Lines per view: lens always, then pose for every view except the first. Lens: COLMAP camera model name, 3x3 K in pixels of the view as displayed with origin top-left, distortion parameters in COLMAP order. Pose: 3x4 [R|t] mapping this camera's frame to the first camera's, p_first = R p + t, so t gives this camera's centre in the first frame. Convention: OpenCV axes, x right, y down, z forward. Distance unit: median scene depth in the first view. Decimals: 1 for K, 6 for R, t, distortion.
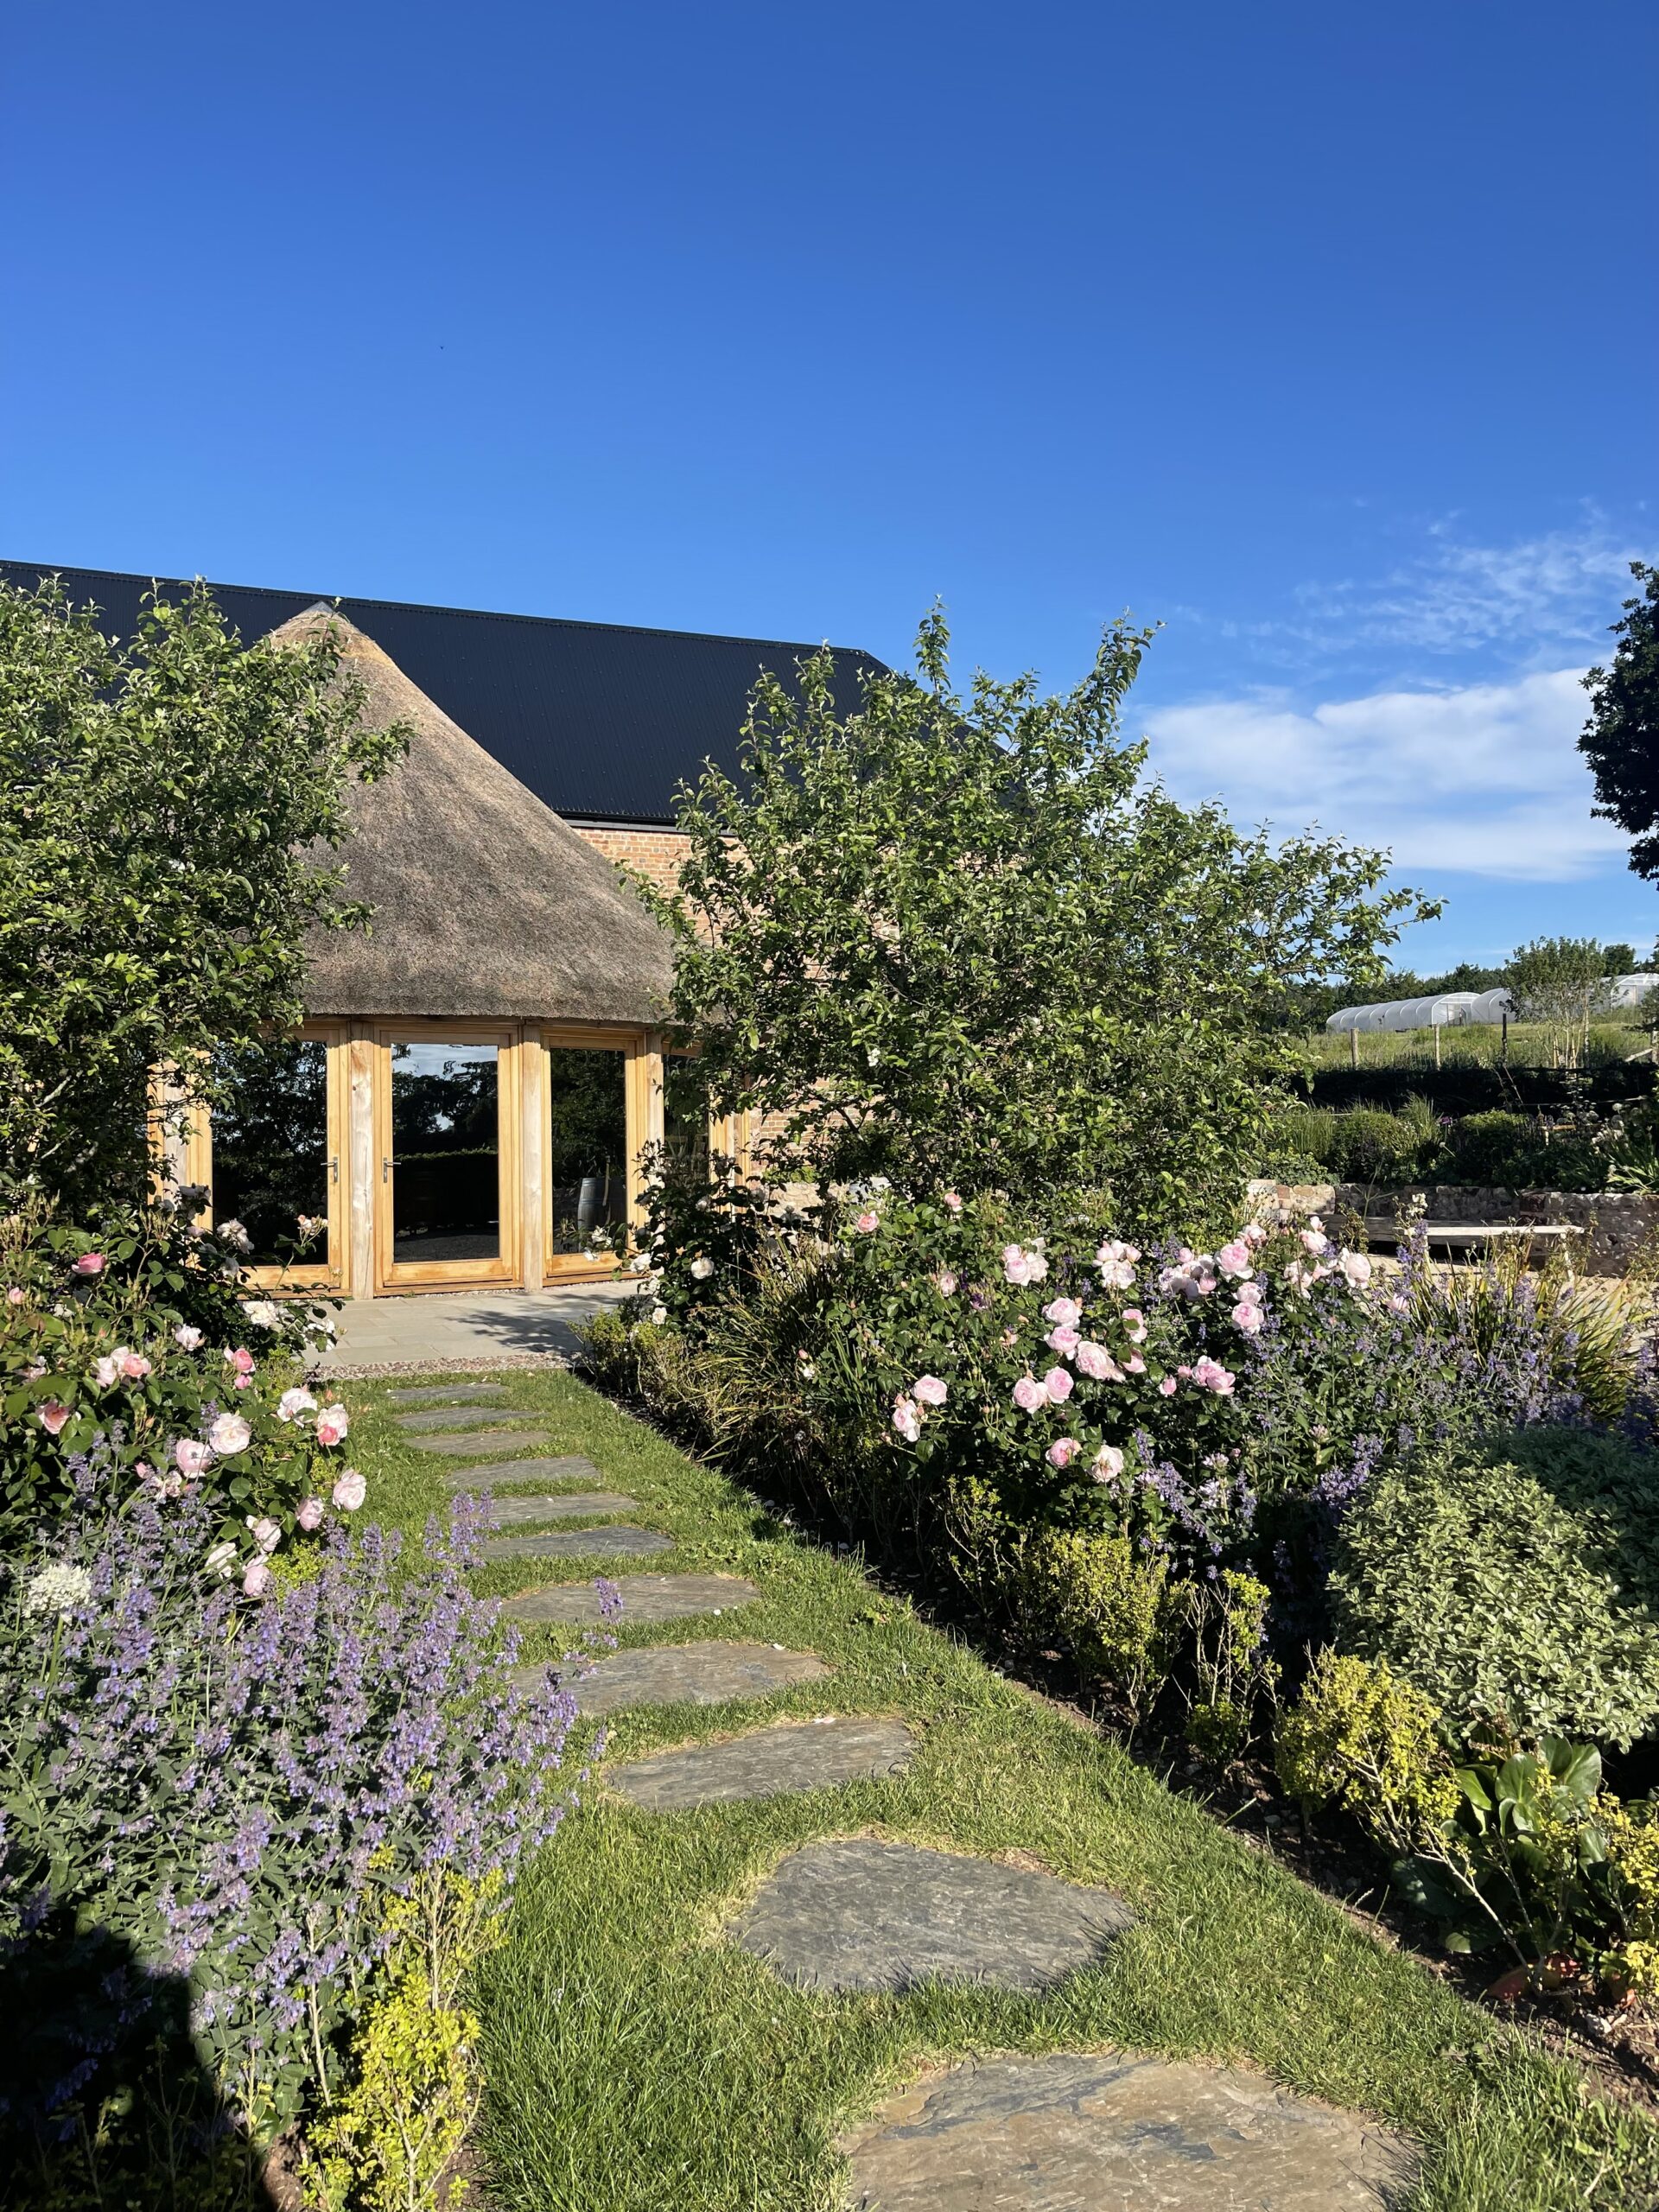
lens RADIAL K [[1671.8, 0, 818.5], [0, 1671.8, 1102.7], [0, 0, 1]] dist [0.003299, -0.030051]
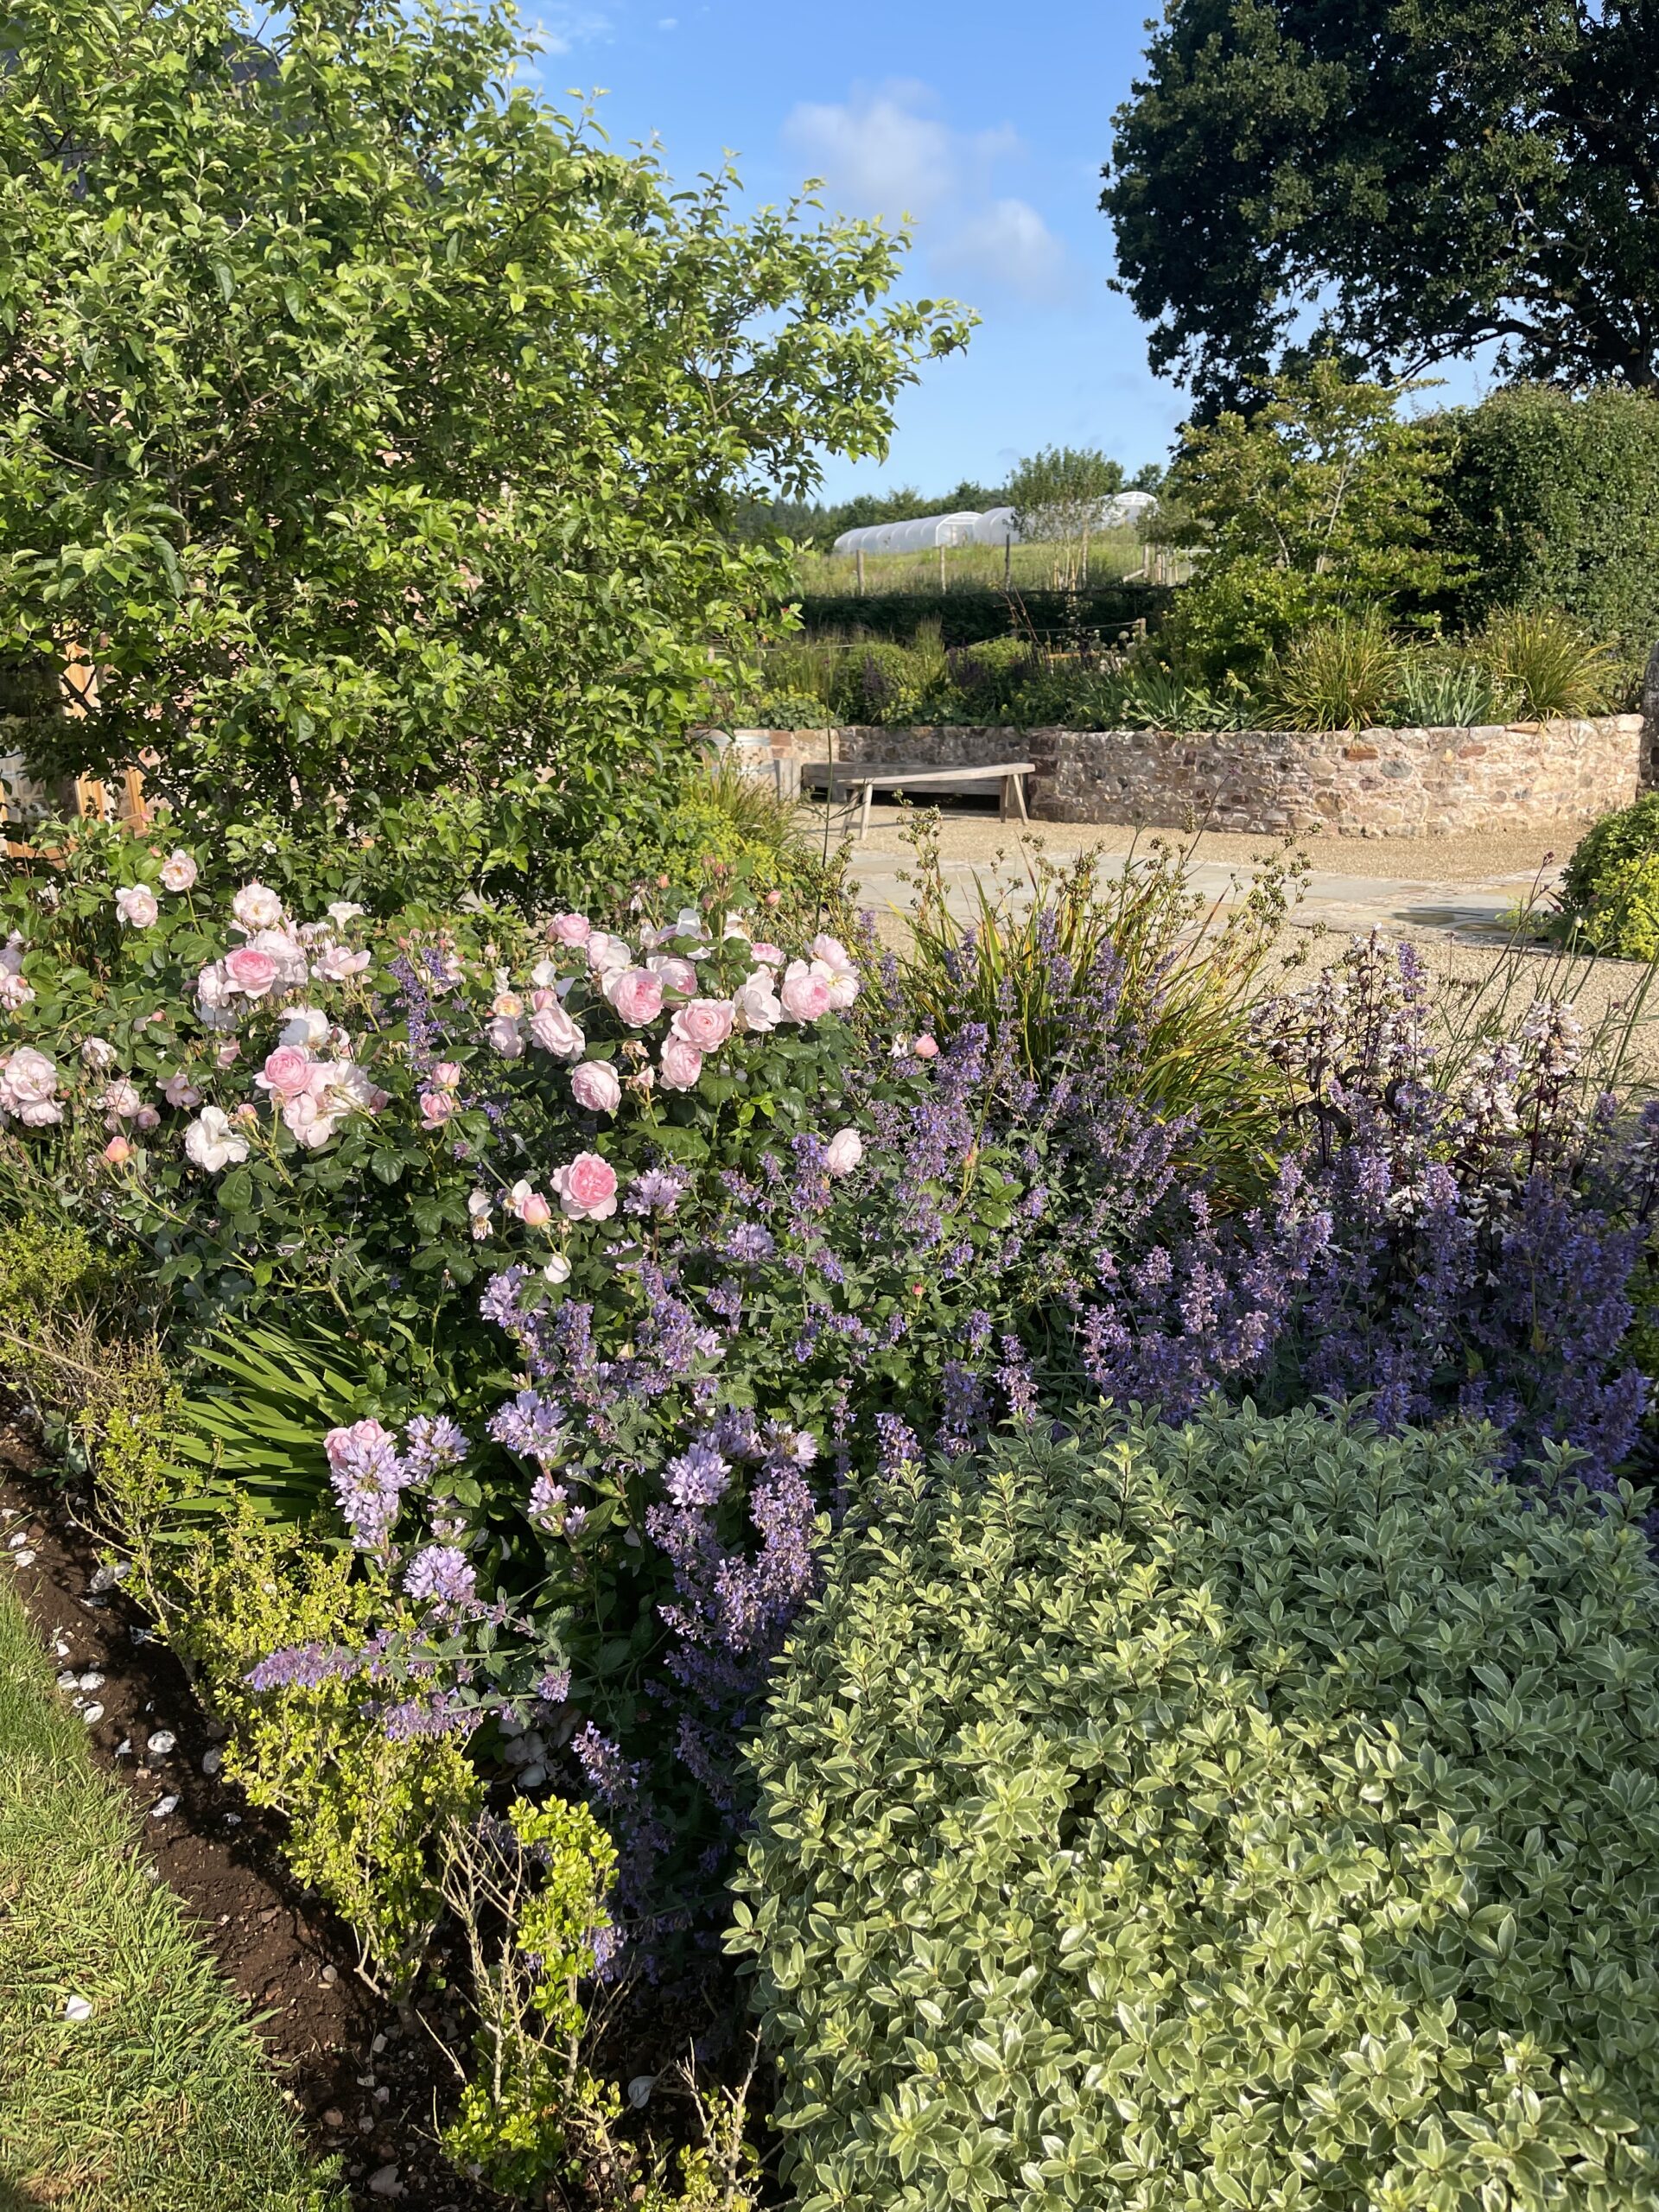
lens RADIAL K [[1671.8, 0, 830.1], [0, 1671.8, 1115.2], [0, 0, 1]] dist [0.003299, -0.030051]
pose [[0.957476, -0.094769, 0.272503, 0.035113], [0.015824, 0.960341, 0.278379, -0.001433], [-0.288077, -0.262230, 0.921003, 0.103450]]
